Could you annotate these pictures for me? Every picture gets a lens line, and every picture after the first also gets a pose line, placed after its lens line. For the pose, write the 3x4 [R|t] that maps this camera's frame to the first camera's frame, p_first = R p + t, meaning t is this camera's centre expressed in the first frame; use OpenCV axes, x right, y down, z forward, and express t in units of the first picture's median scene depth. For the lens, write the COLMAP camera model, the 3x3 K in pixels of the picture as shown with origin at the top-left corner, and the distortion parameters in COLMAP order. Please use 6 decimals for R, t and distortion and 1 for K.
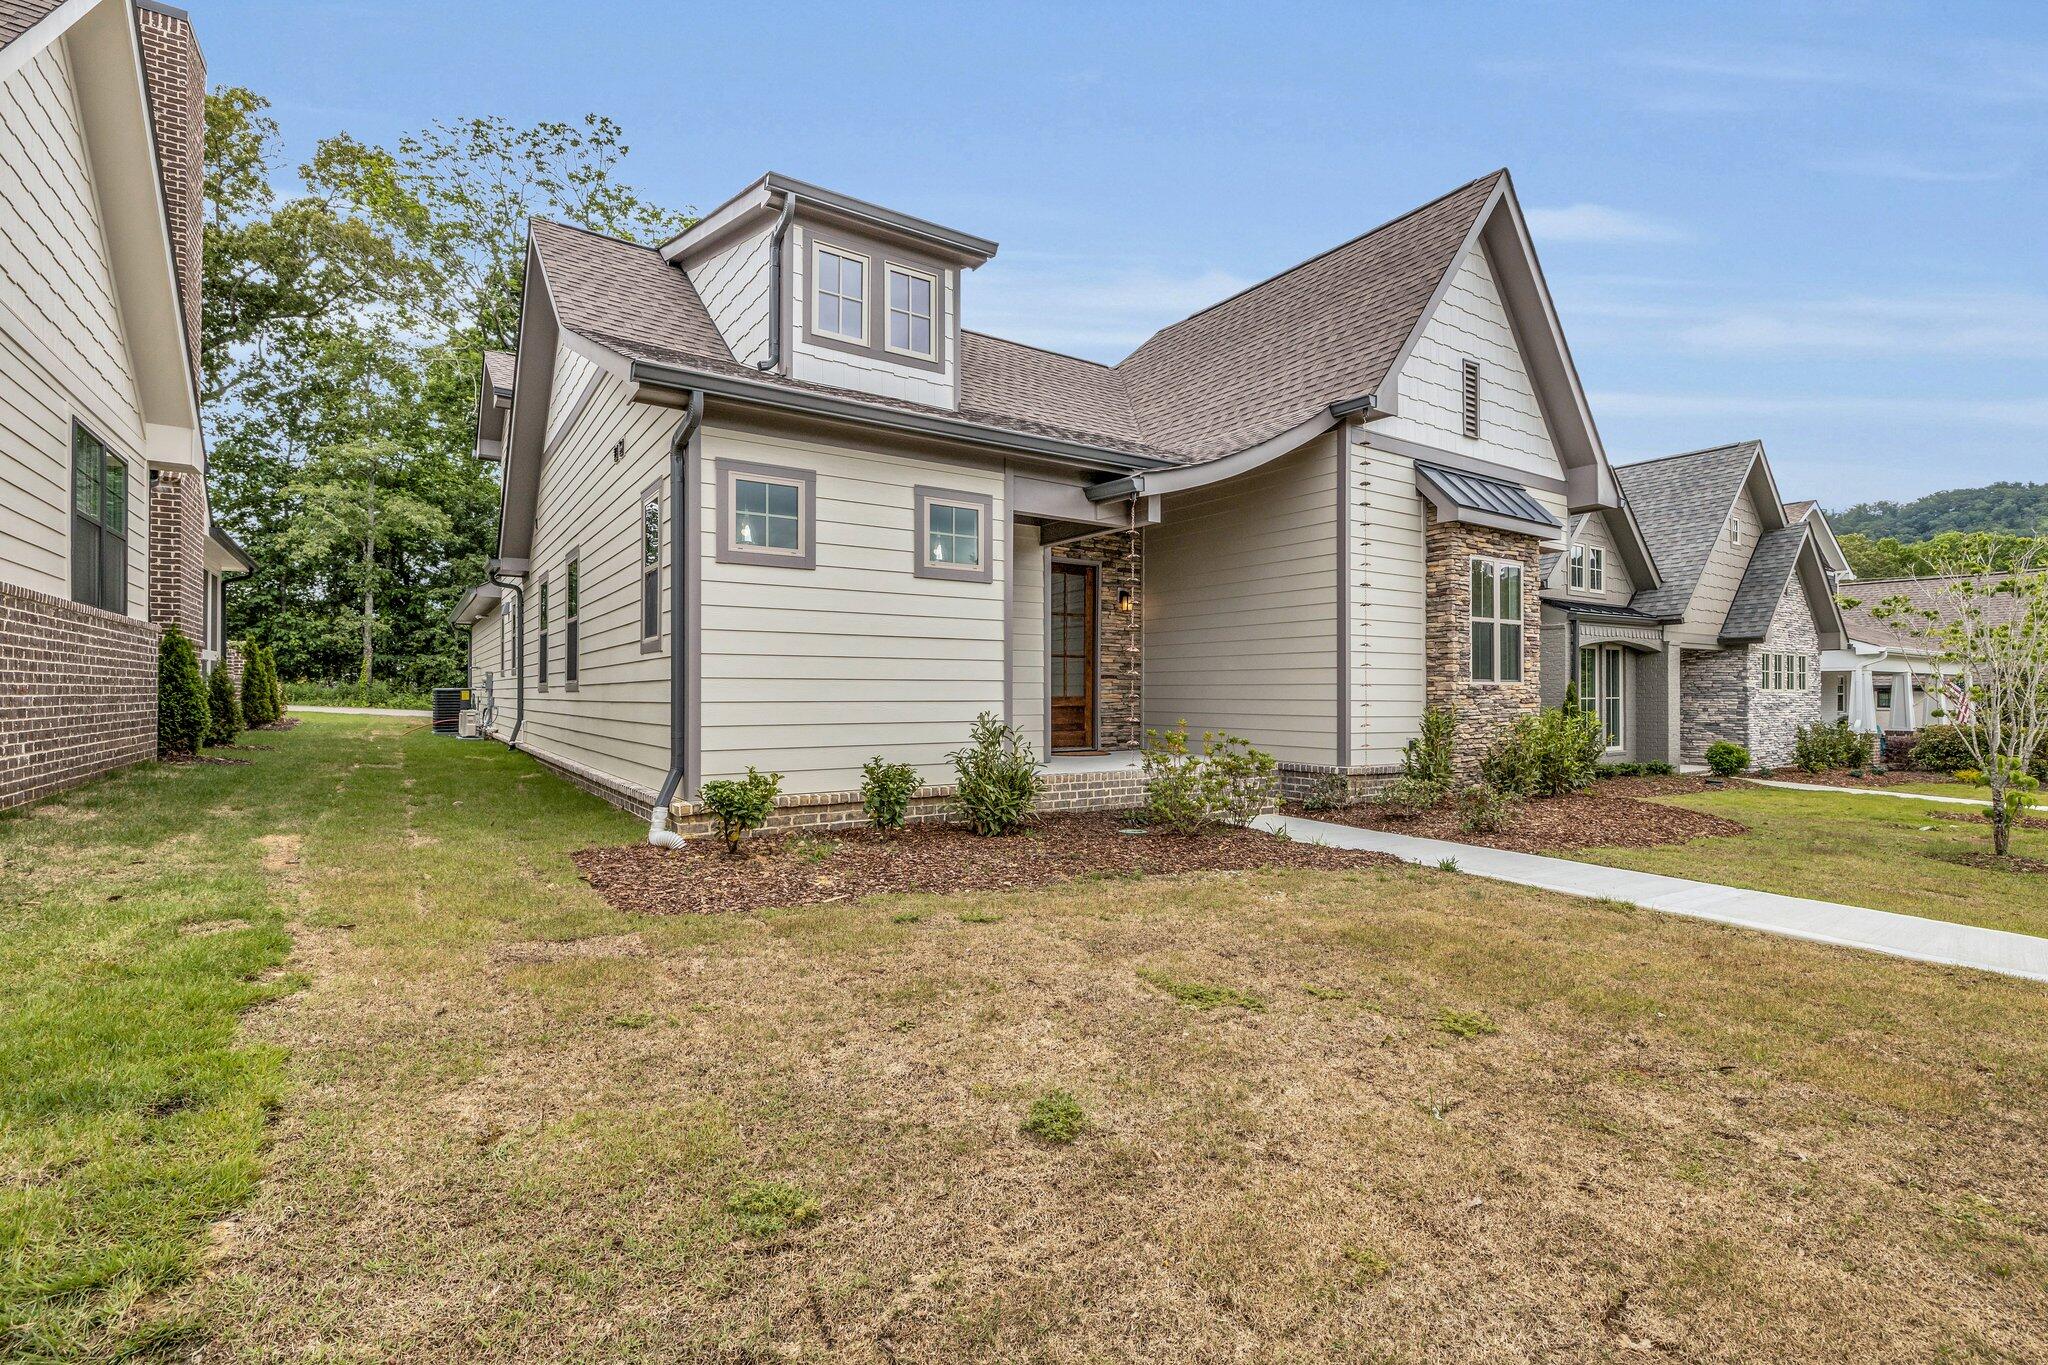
lens RADIAL K [[861.0, 0, 1115.2], [0, 861.0, 688.8], [0, 0, 1]] dist [0.000373, -0.000003]
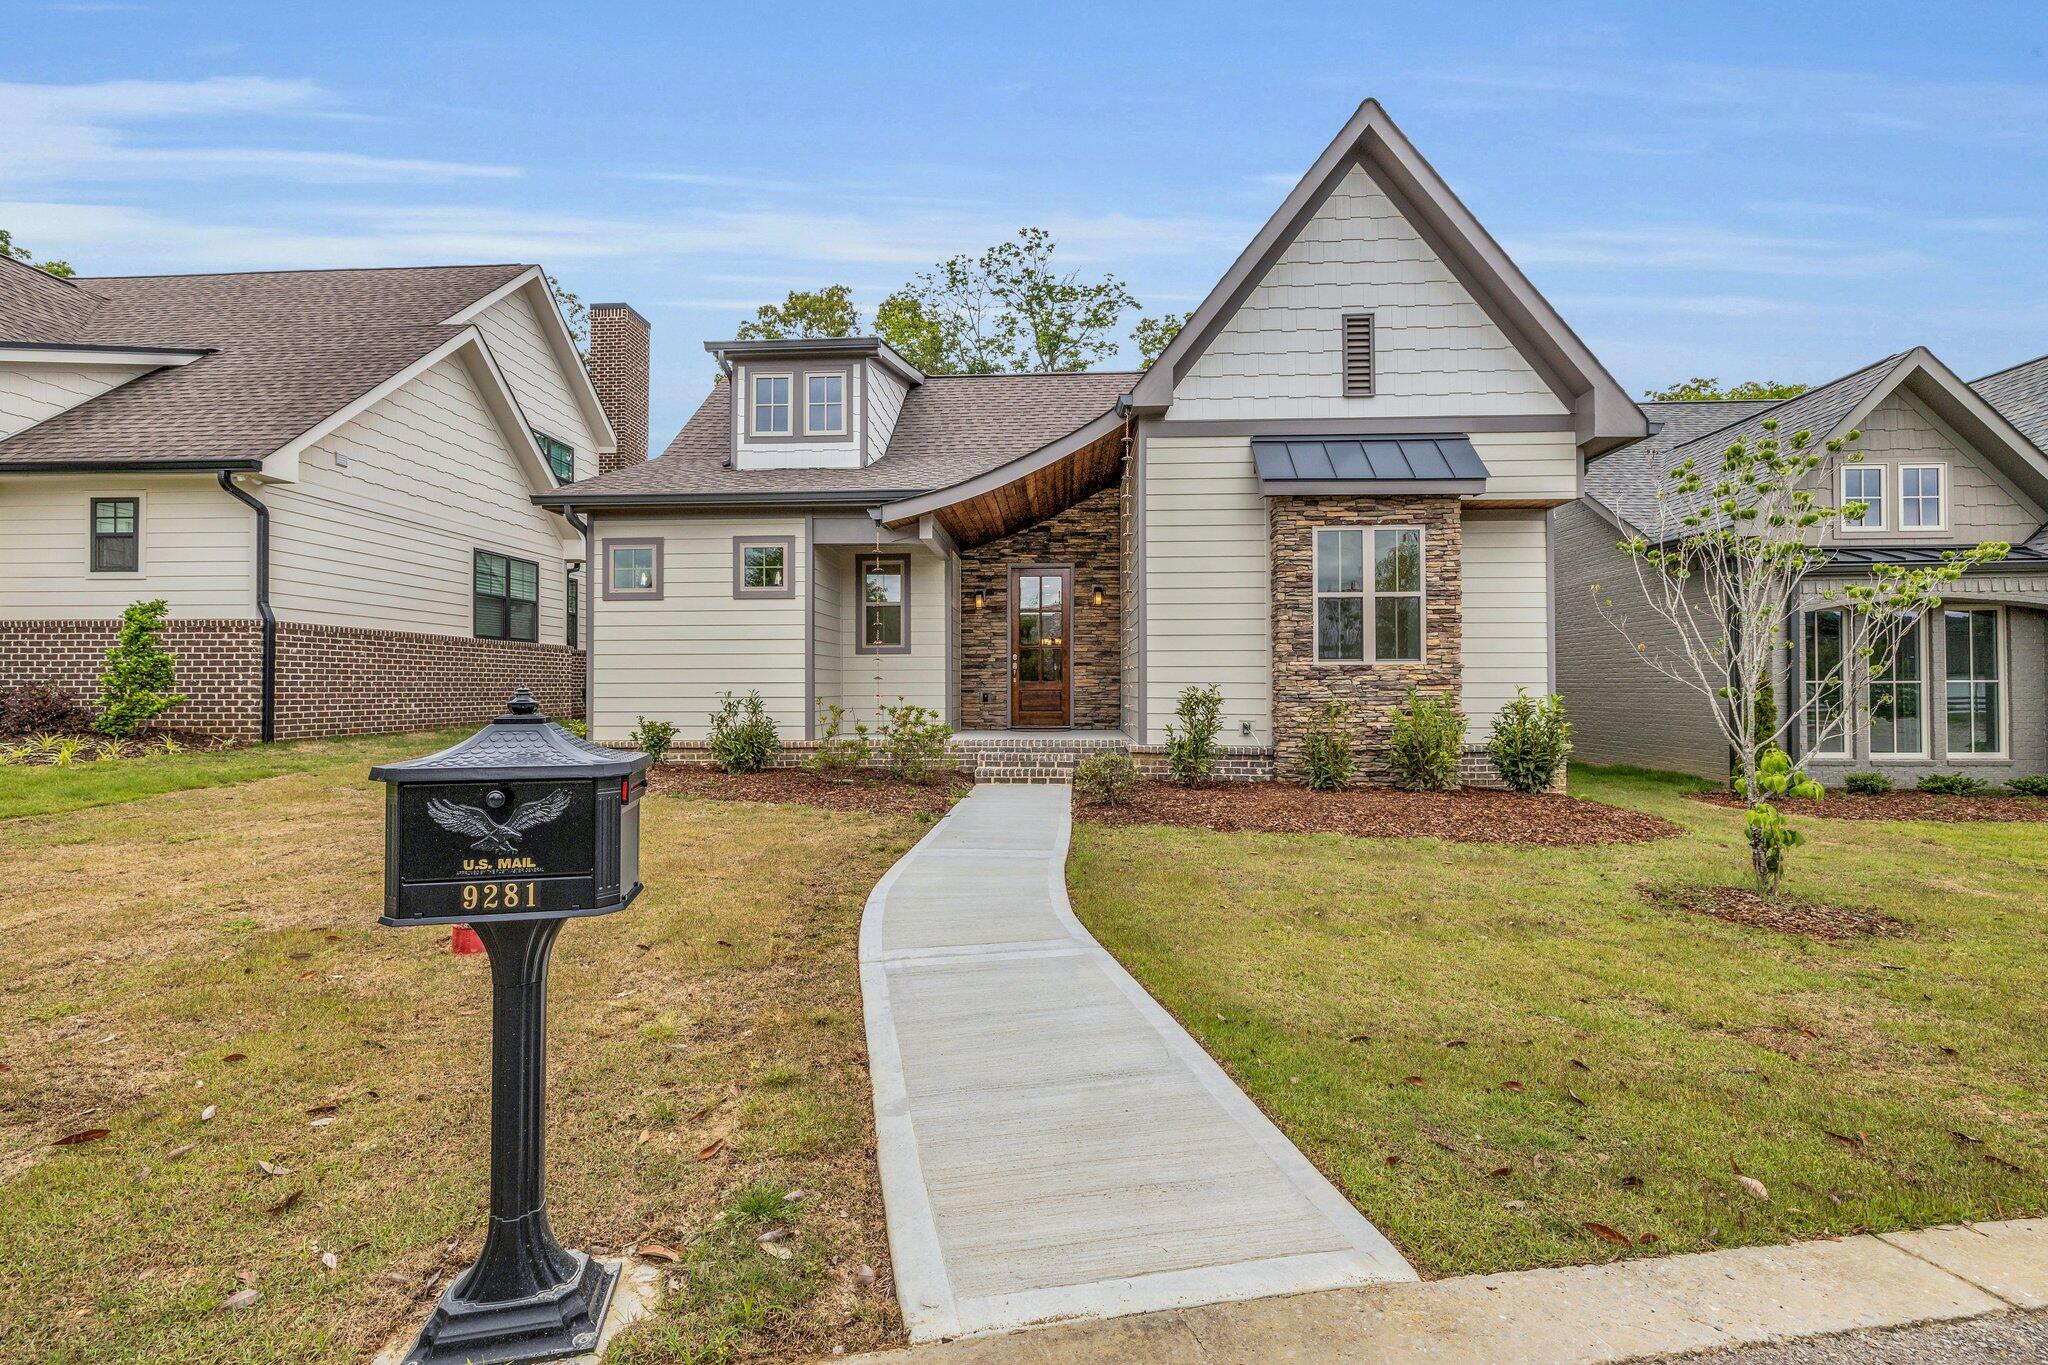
lens RADIAL K [[882.0, 0, 1150.0], [0, 882.0, 679.7], [0, 0, 1]] dist [-0.000237, 0.000111]
pose [[0.822424, -0.008664, -0.568809, 0.817962], [0.007242, 0.999962, -0.004761, 0.014571], [0.568829, -0.000204, 0.822456, 0.107360]]
